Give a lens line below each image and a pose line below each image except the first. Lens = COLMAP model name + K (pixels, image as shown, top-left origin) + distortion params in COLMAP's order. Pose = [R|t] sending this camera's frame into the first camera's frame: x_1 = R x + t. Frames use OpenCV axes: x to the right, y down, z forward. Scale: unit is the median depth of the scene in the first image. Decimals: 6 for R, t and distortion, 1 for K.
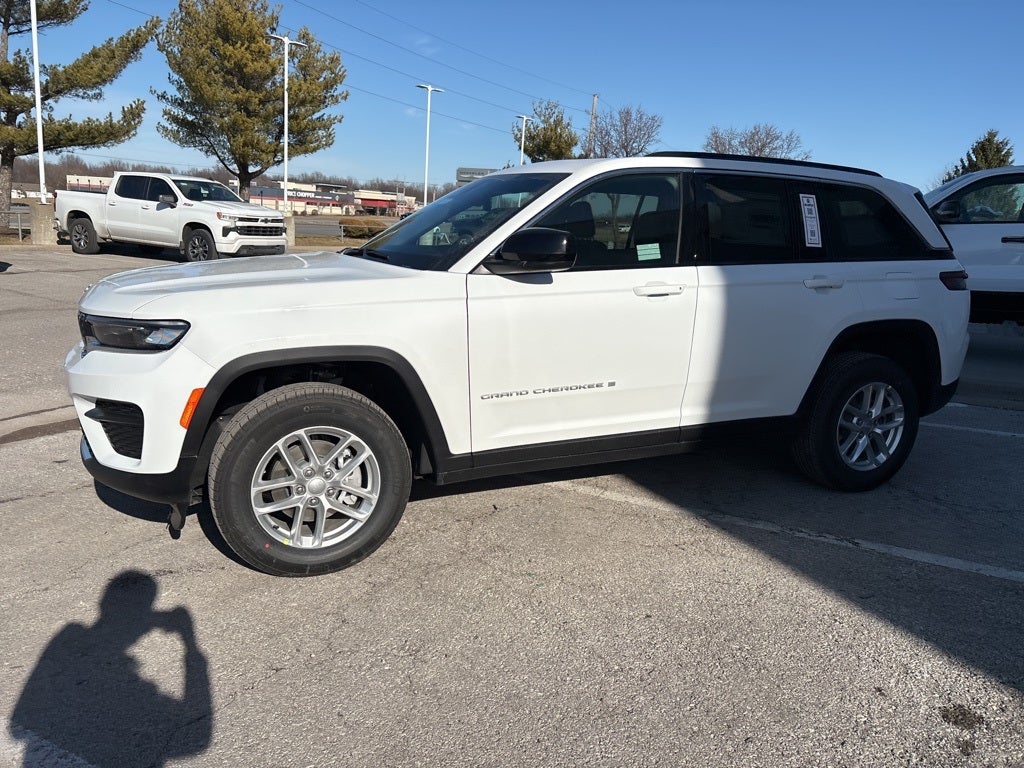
lens RADIAL K [[775.5, 0, 515.4], [0, 775.5, 384.2], [0, 0, 1]] dist [0.031079, -0.036649]
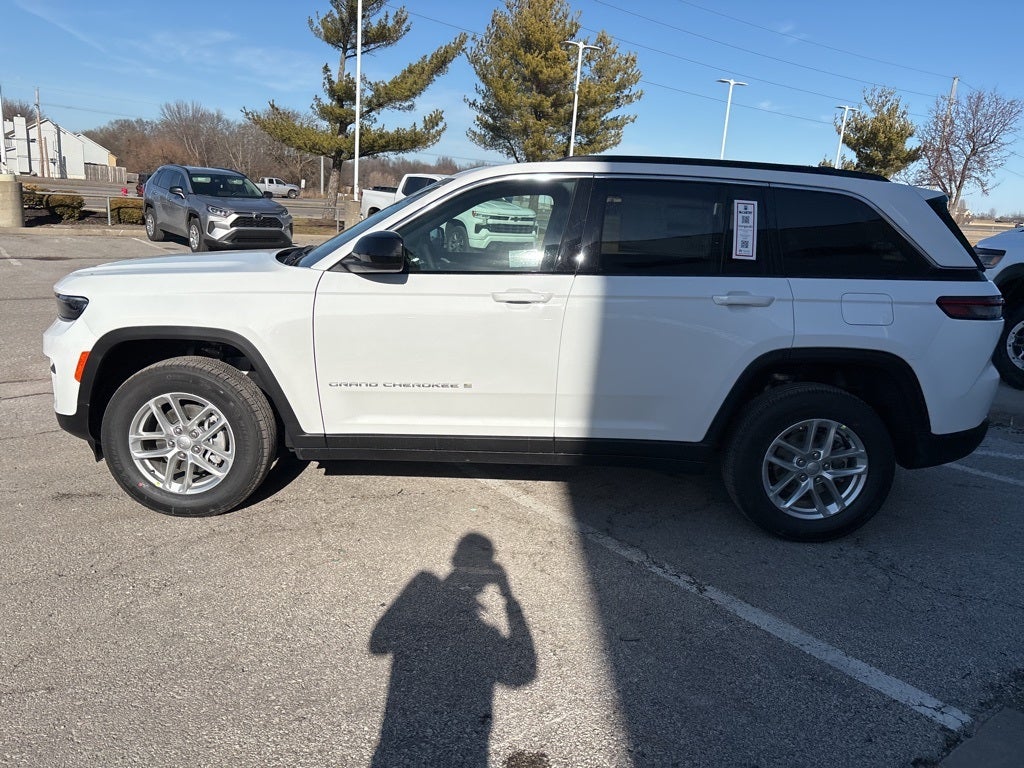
lens RADIAL K [[774.9, 0, 510.2], [0, 774.9, 387.8], [0, 0, 1]] dist [0.062320, -0.078573]
pose [[0.910967, 0.102097, -0.399644, 0.128922], [-0.099593, 0.994659, 0.027090, -0.006817], [0.400276, 0.015124, 0.916270, 0.018427]]
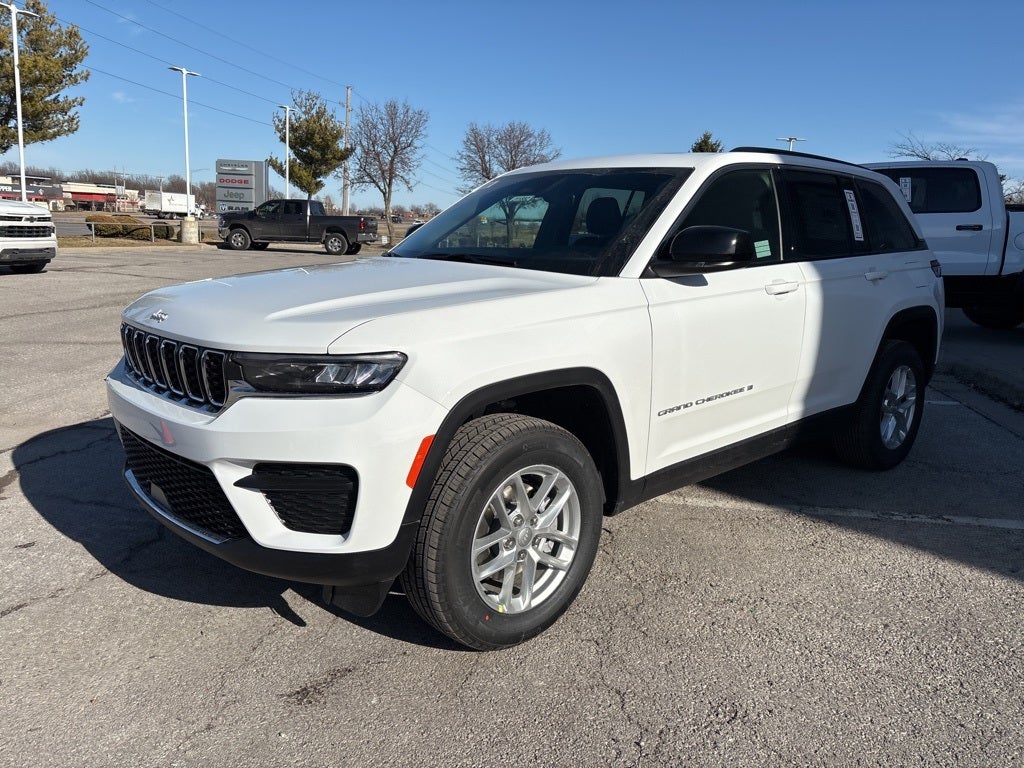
lens RADIAL K [[771.5, 0, 512.1], [0, 771.5, 375.3], [0, 0, 1]] dist [0.049123, -0.052179]
pose [[0.949847, -0.073131, 0.304044, -0.097628], [0.074054, 0.997218, 0.008511, -0.009926], [-0.303821, 0.014431, 0.952620, 0.038305]]
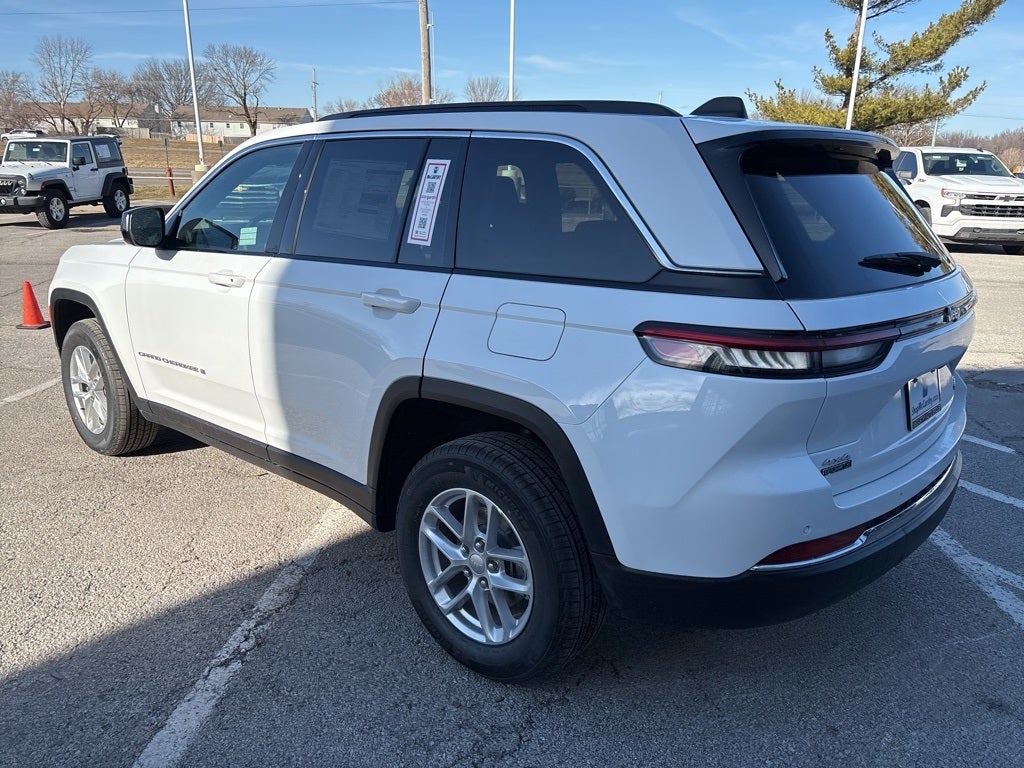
lens RADIAL K [[774.9, 0, 510.2], [0, 774.9, 387.8], [0, 0, 1]] dist [0.062320, -0.078573]
pose [[0.404535, 0.214588, -0.888990, 0.251627], [-0.187123, 0.970937, 0.149219, -0.043147], [0.895174, 0.105986, 0.432932, 0.202906]]
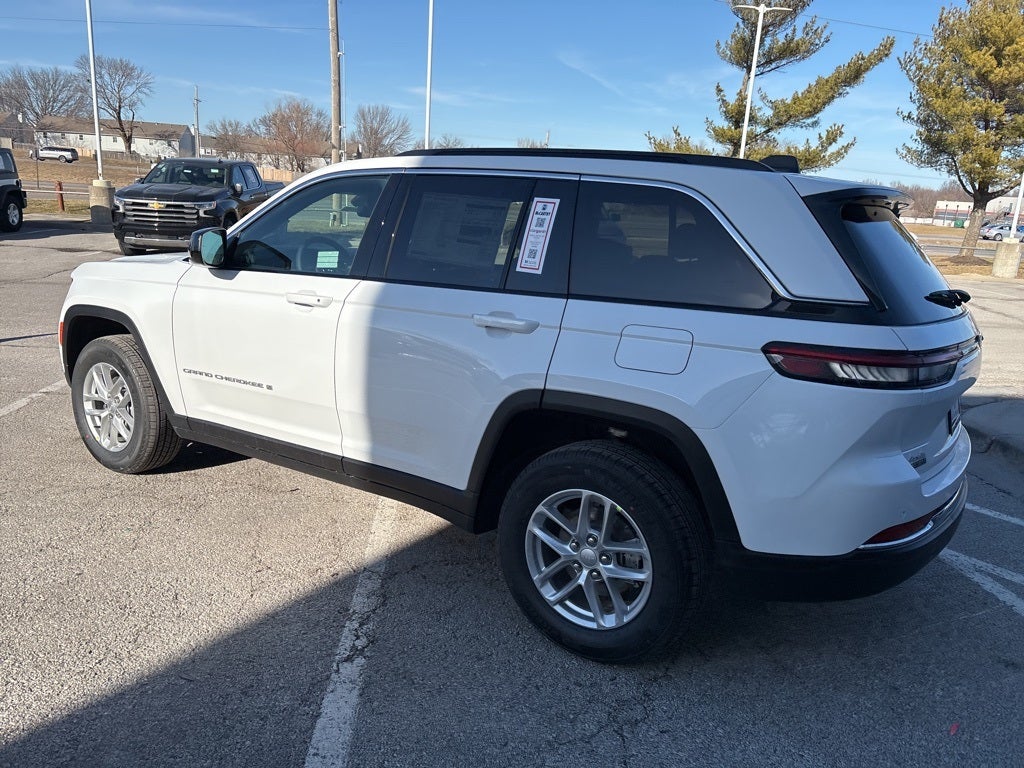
lens RADIAL K [[774.9, 0, 510.2], [0, 774.9, 387.8], [0, 0, 1]] dist [0.062320, -0.078573]
pose [[0.531475, 0.185403, -0.826535, 0.245912], [-0.208643, 0.974343, 0.084398, -0.032762], [0.820977, 0.127596, 0.556522, 0.152952]]
